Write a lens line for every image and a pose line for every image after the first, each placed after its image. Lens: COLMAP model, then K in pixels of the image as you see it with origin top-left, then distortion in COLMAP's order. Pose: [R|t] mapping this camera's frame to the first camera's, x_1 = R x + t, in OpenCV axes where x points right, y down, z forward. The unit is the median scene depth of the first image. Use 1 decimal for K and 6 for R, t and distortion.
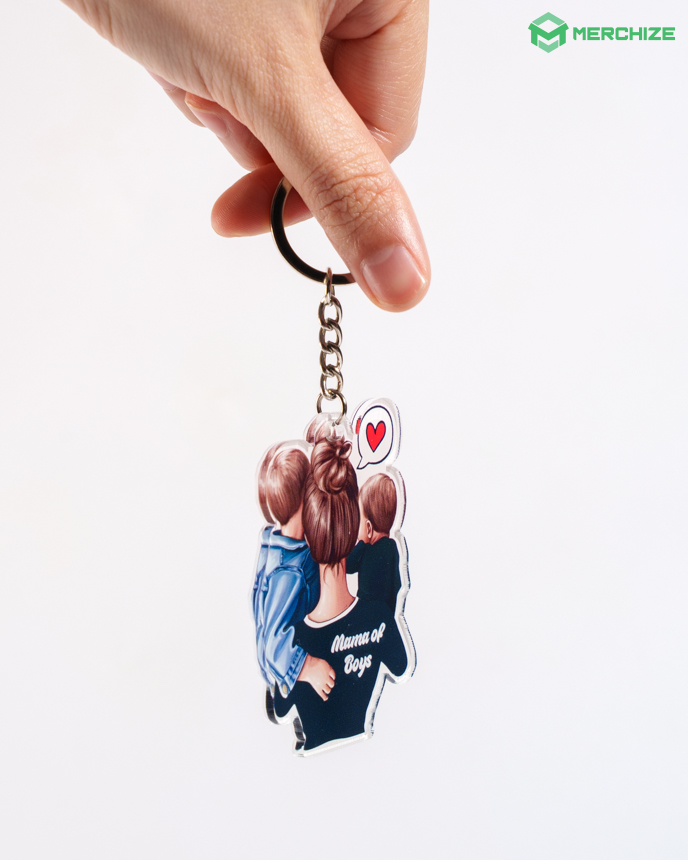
lens RADIAL K [[3005.5, 0, 344.8], [0, 3005.5, 430.1], [0, 0, 1]] dist [0.023886, 0.000000]
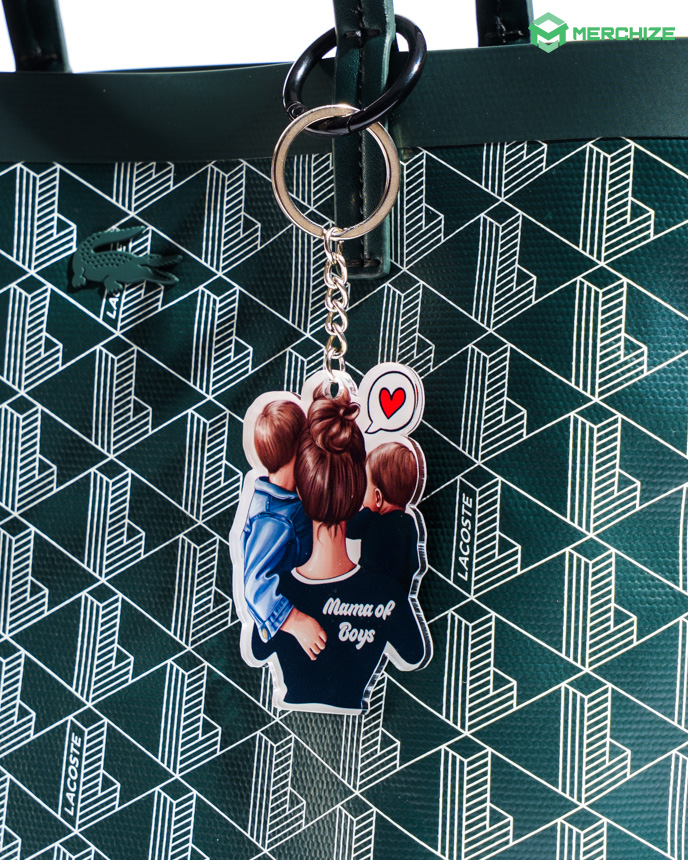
lens RADIAL K [[3005.5, 0, 344.1], [0, 3005.5, 430.8], [0, 0, 1]] dist [0.023886, 0.000000]
pose [[-0.052823, -0.021344, -0.998376, 0.993392], [-0.153953, 0.987993, -0.012976, 0.026342], [0.986665, 0.153018, -0.055475, 1.058129]]
